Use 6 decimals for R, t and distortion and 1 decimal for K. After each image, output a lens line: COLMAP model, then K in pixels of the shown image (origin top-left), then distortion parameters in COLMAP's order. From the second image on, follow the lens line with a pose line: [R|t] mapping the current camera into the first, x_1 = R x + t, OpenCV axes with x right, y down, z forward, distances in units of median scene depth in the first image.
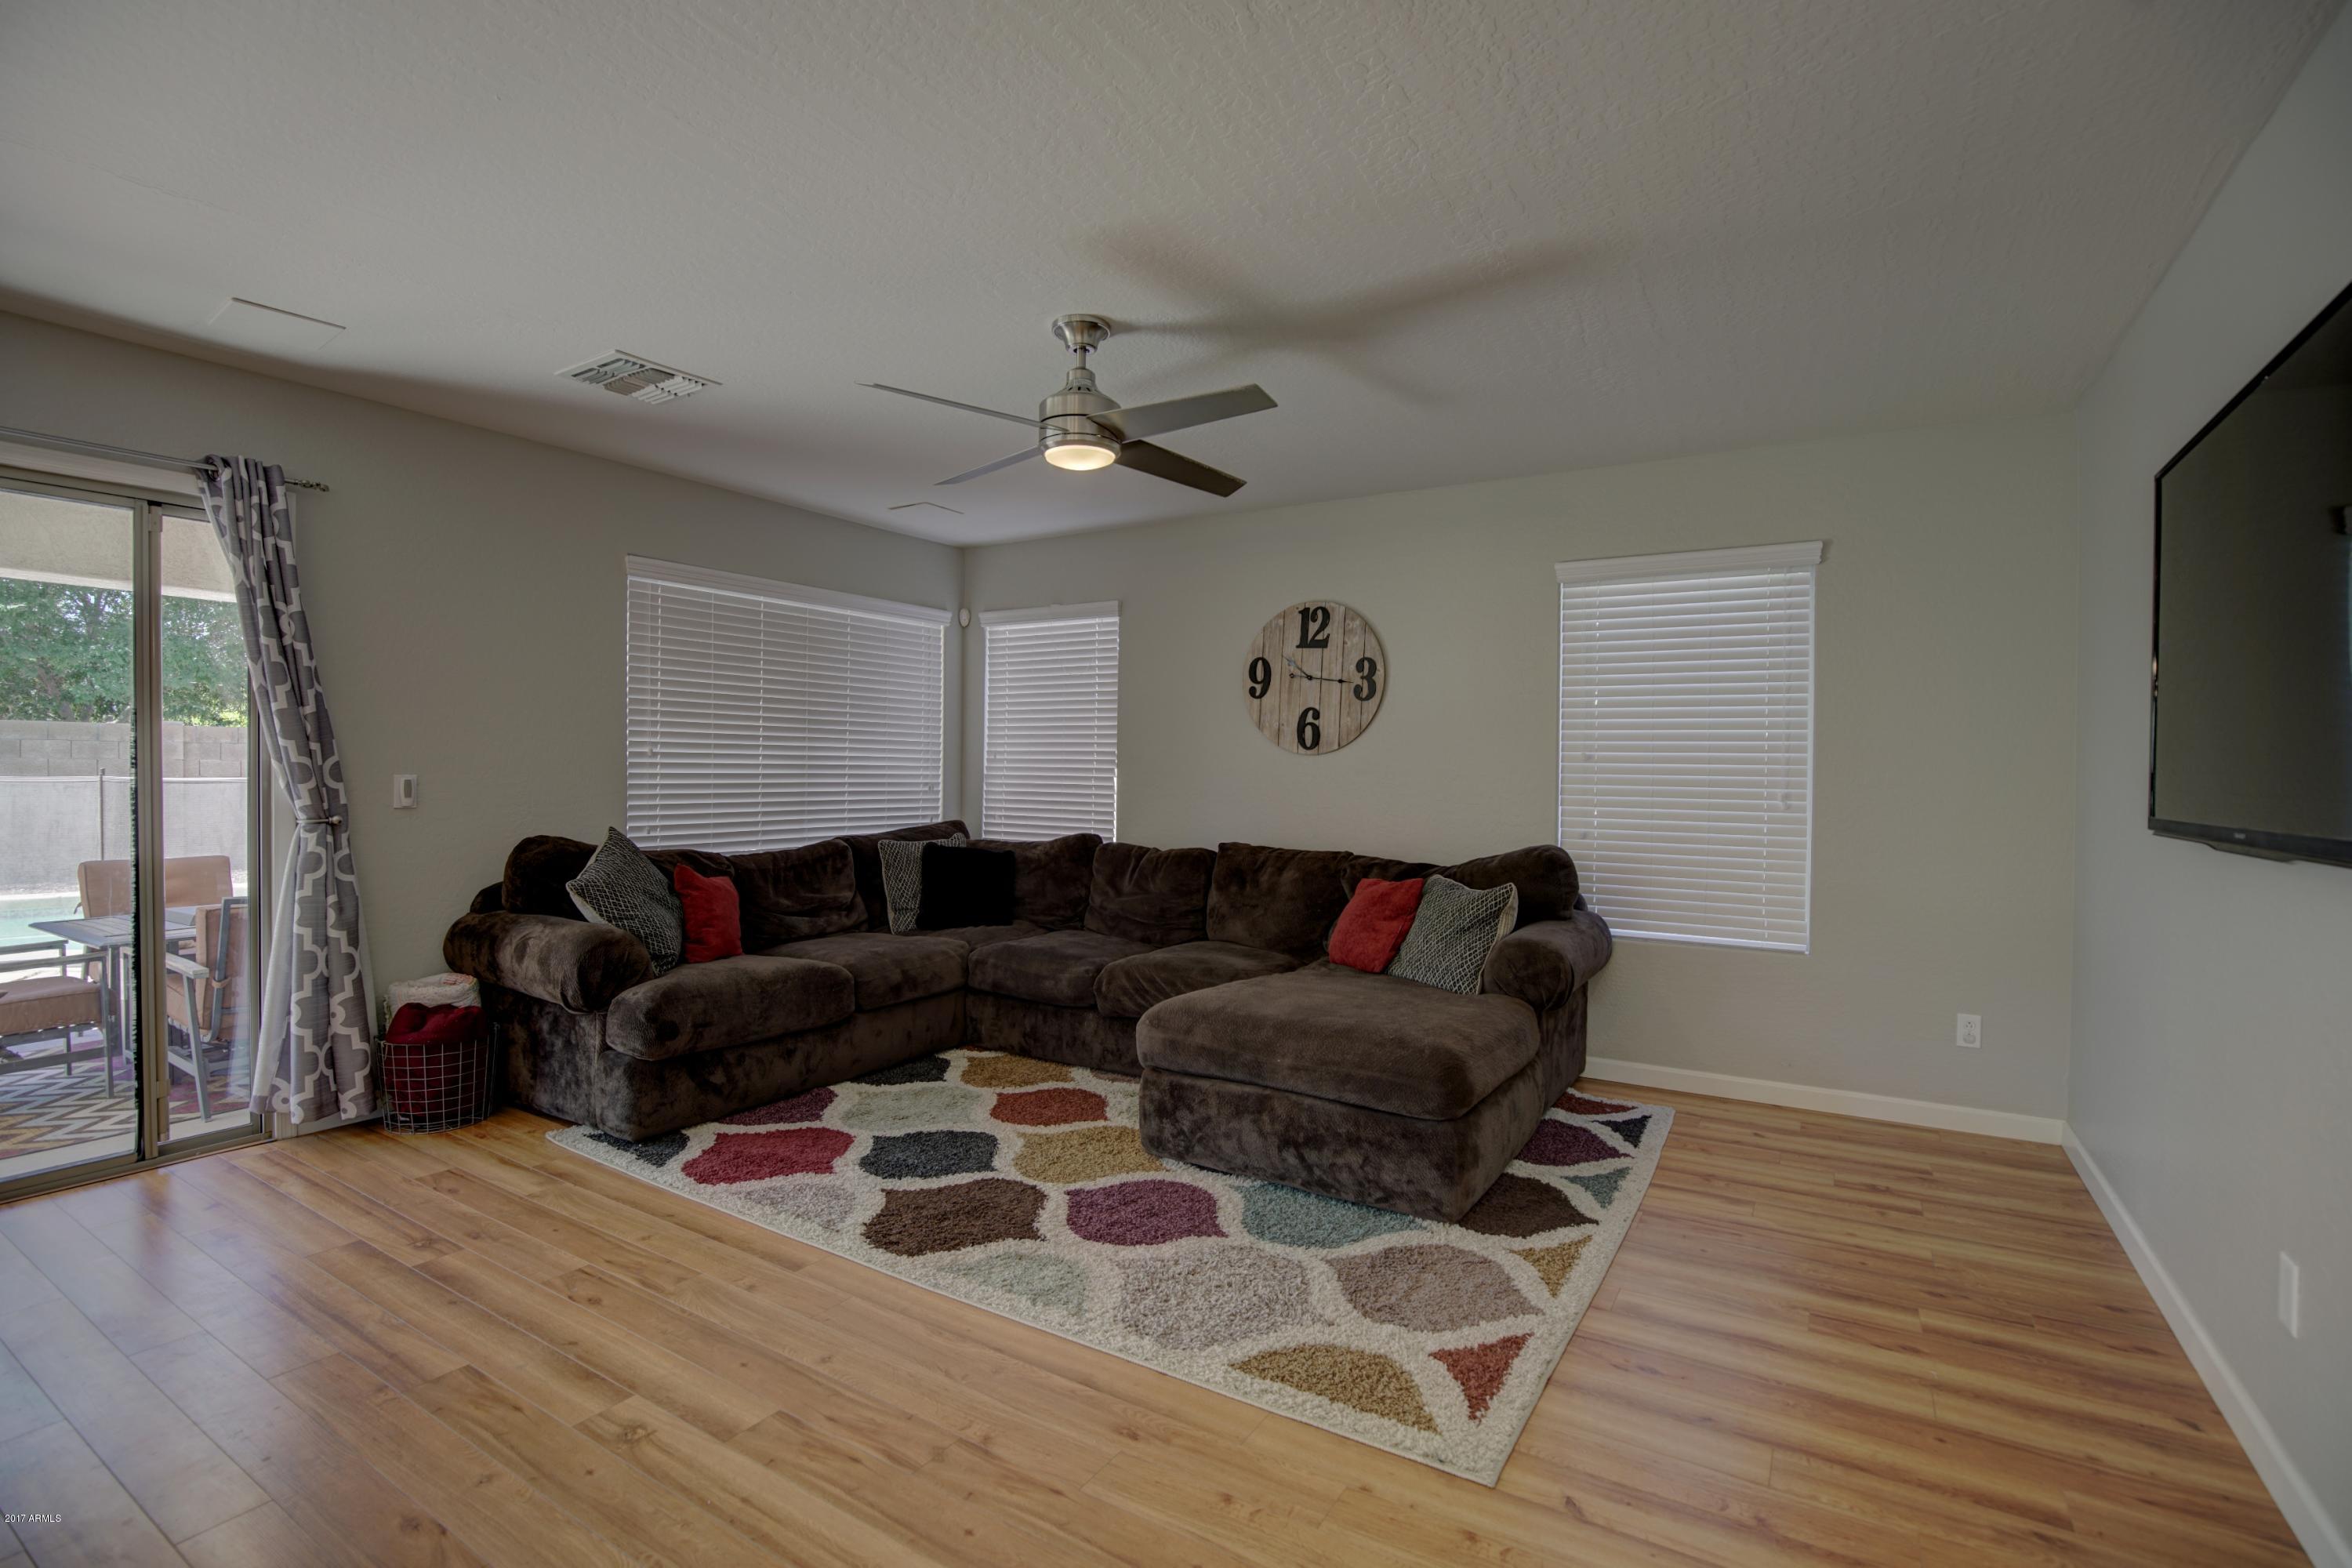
lens RADIAL K [[1072.1, 0, 1180.1], [0, 1072.1, 777.1], [0, 0, 1]] dist [-0.036693, 0.008179]
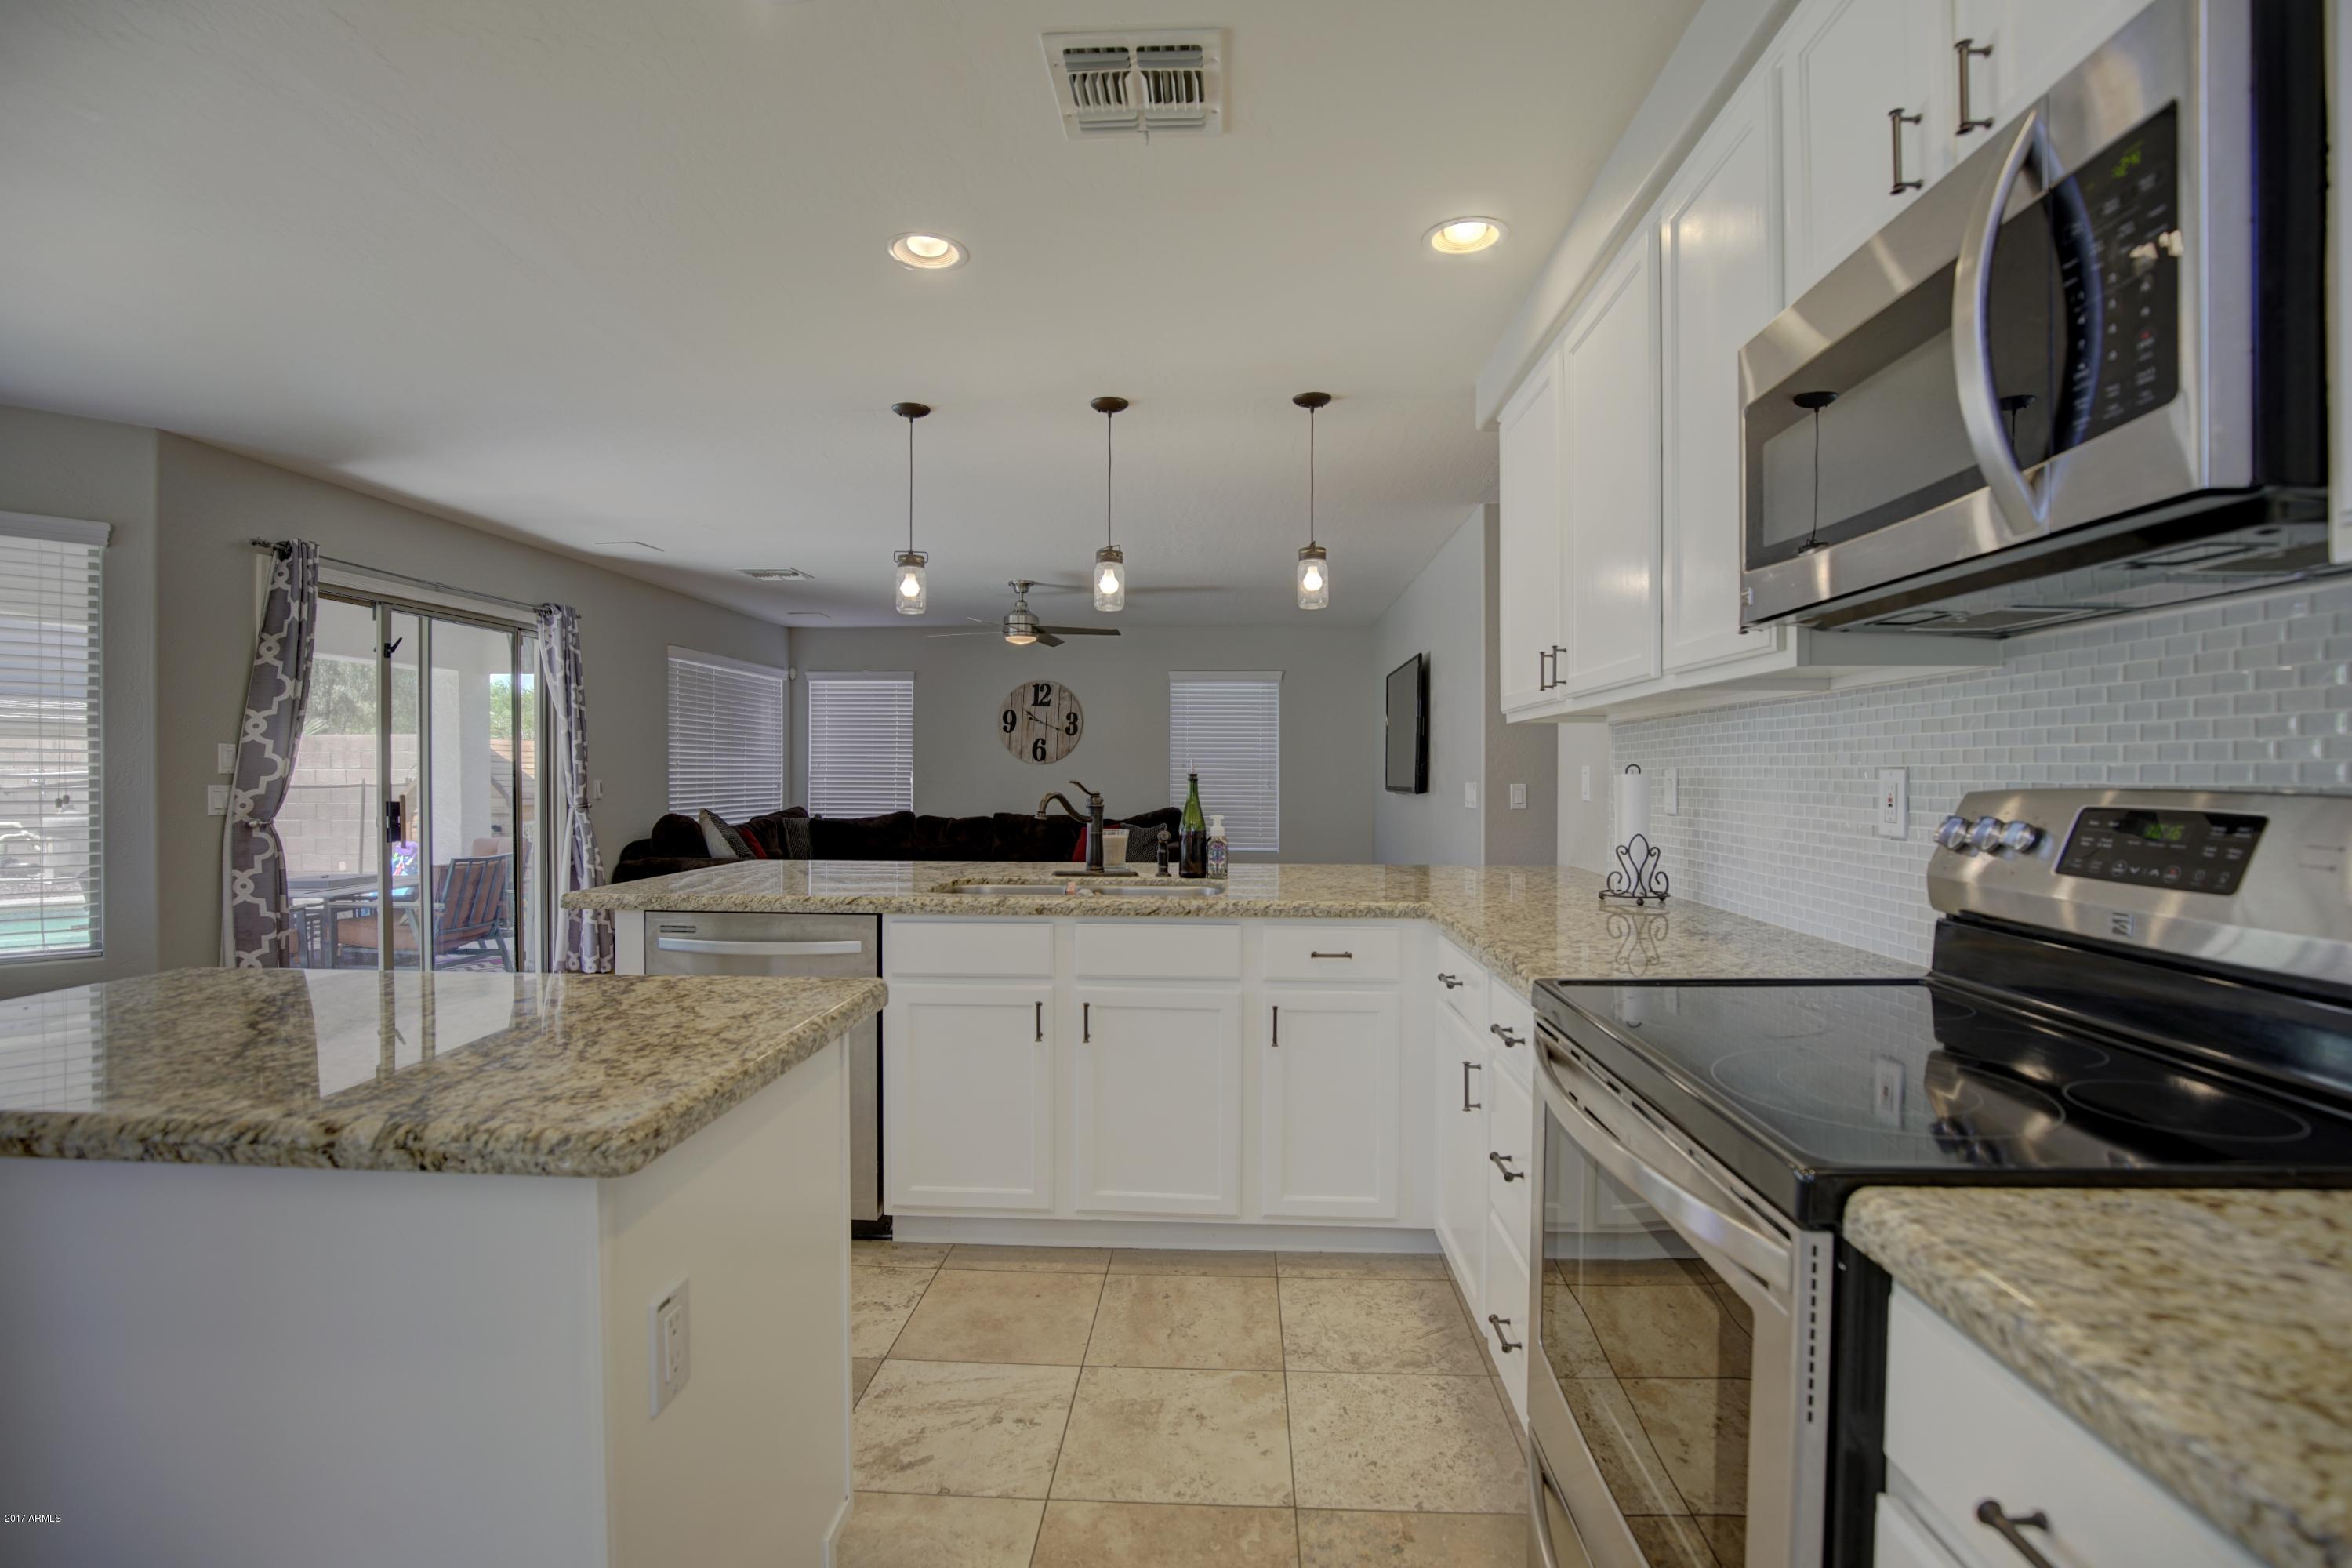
lens RADIAL K [[1072.1, 0, 1180.1], [0, 1072.1, 777.1], [0, 0, 1]] dist [-0.036693, 0.008179]
pose [[0.875739, -0.011646, 0.482645, -0.606194], [0.011076, 0.999931, 0.004030, -0.003391], [-0.482658, 0.001816, 0.875807, -0.792896]]
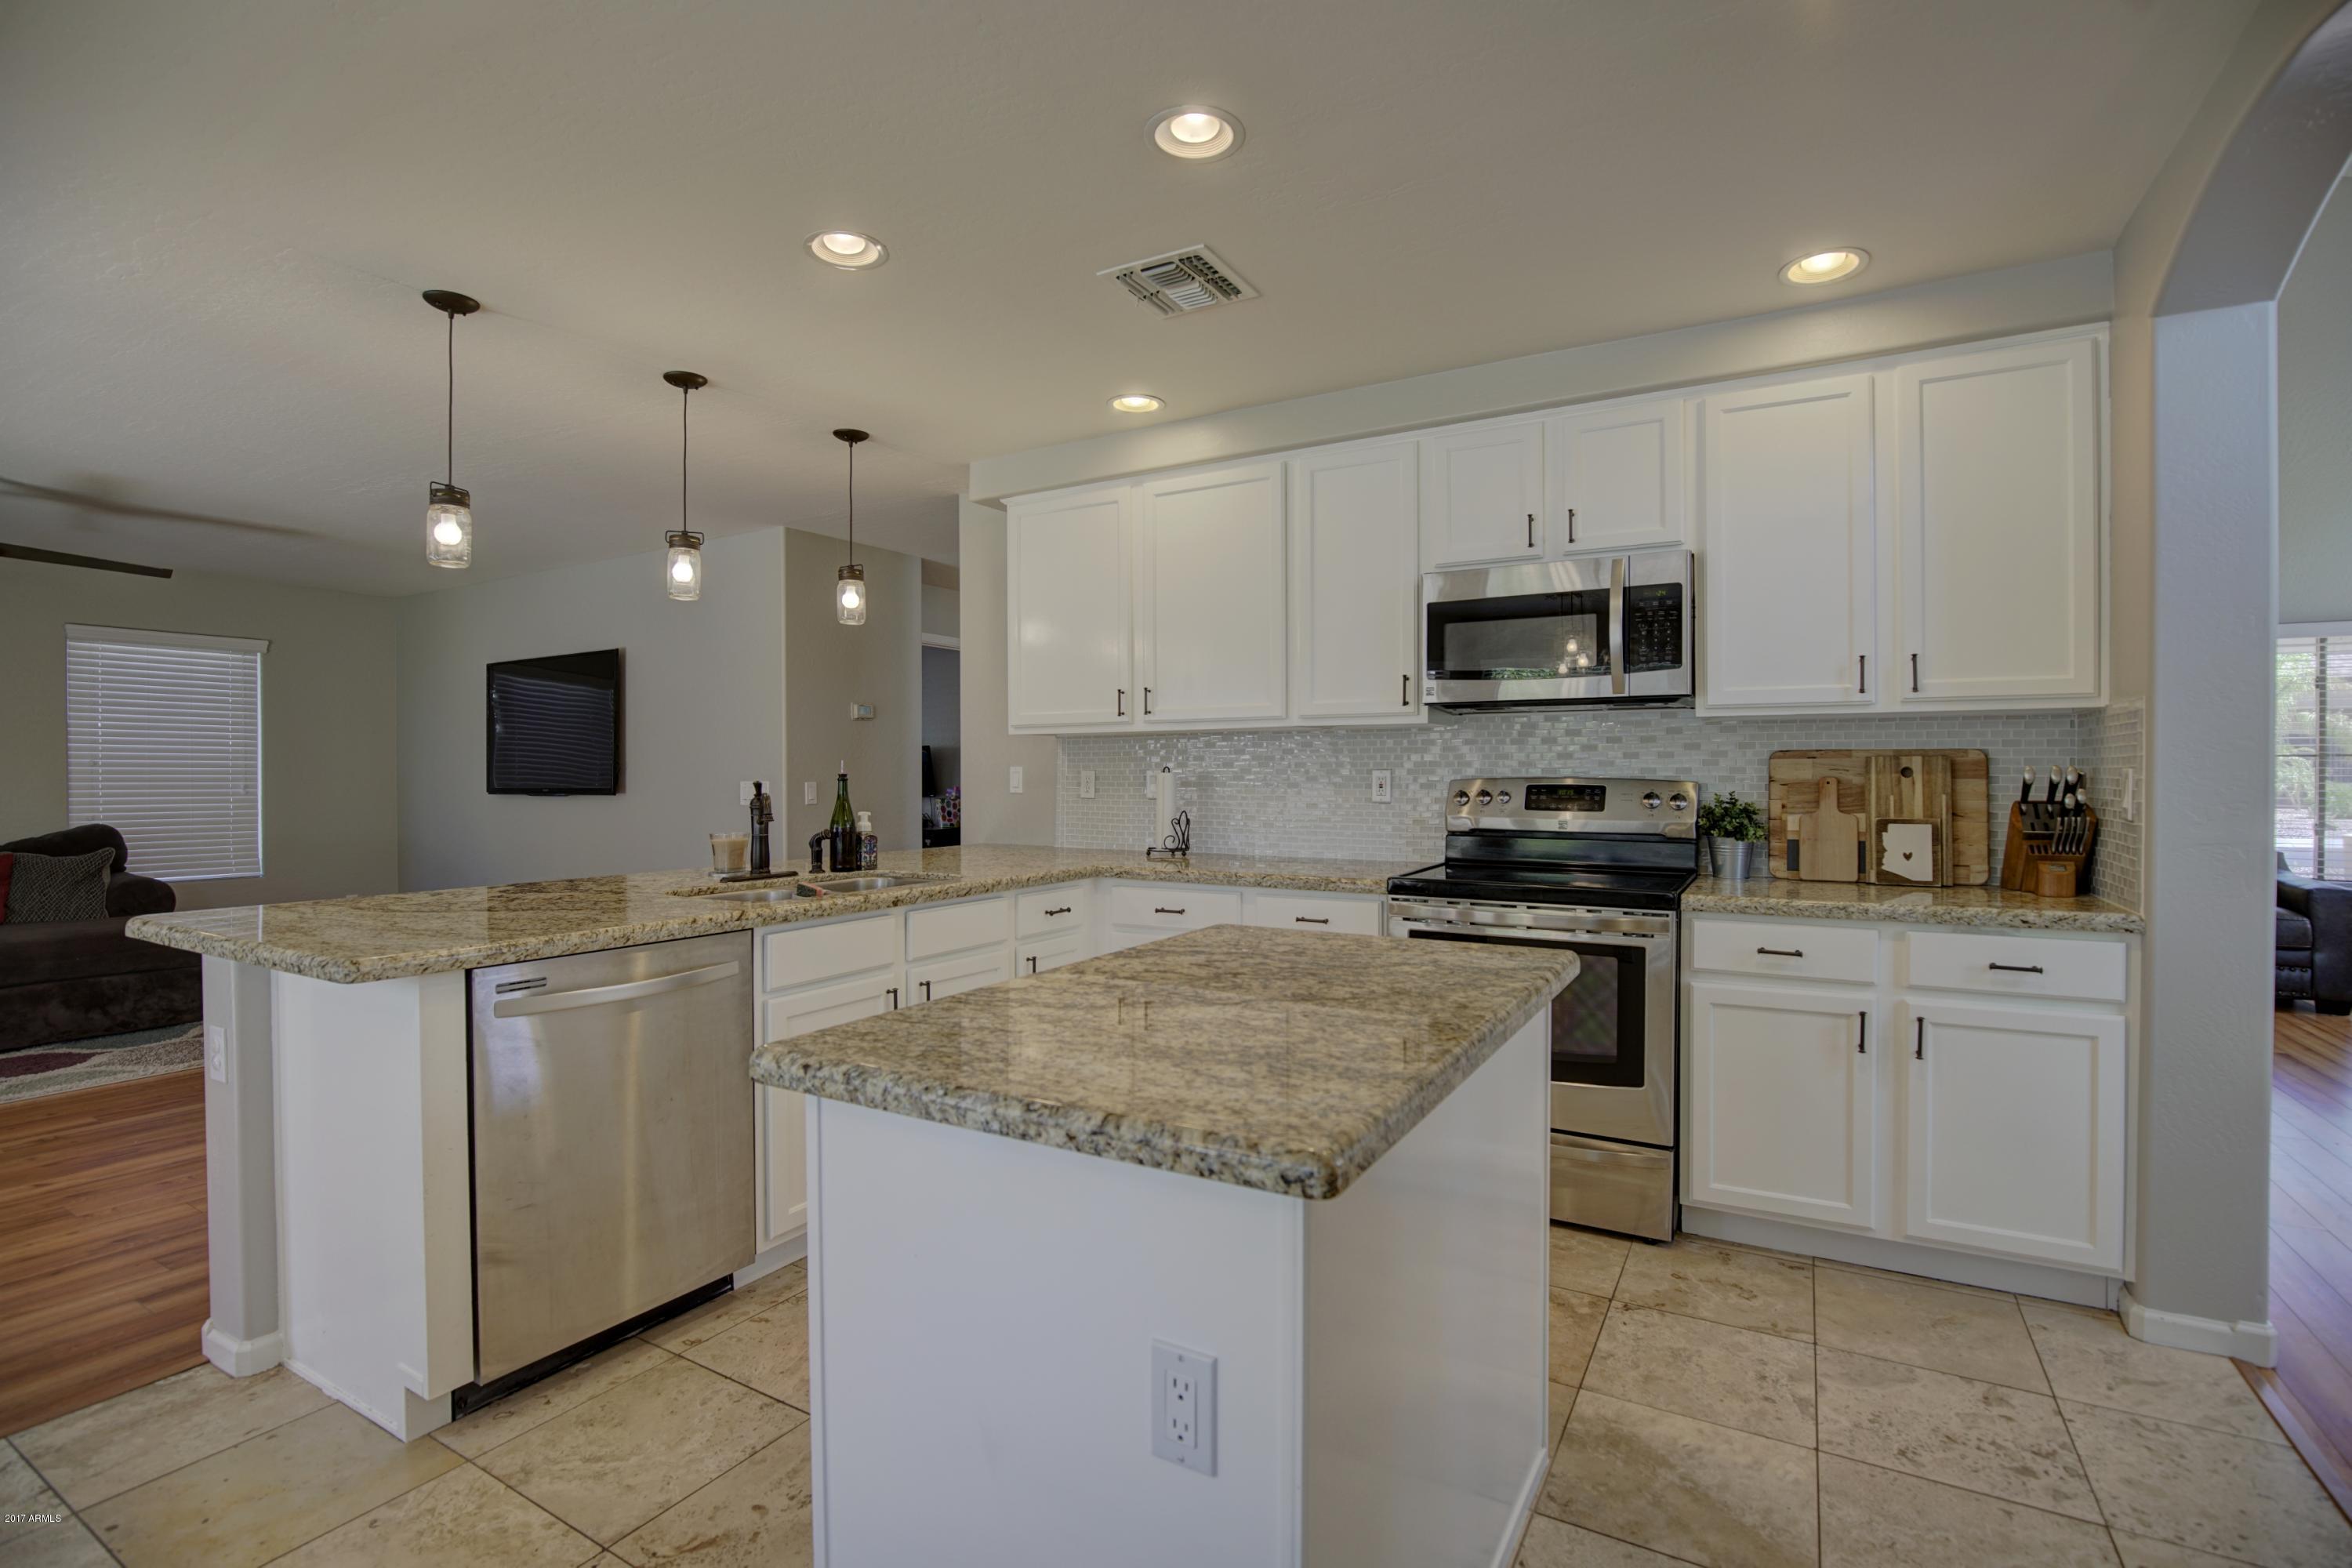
lens RADIAL K [[1076.1, 0, 1191.5], [0, 1076.1, 778.0], [0, 0, 1]] dist [-0.028872, -0.000055]
pose [[-0.032080, -0.016398, 0.999351, -1.013587], [0.007823, 0.999831, 0.016657, -0.010402], [-0.999455, 0.008353, -0.031946, -0.404209]]
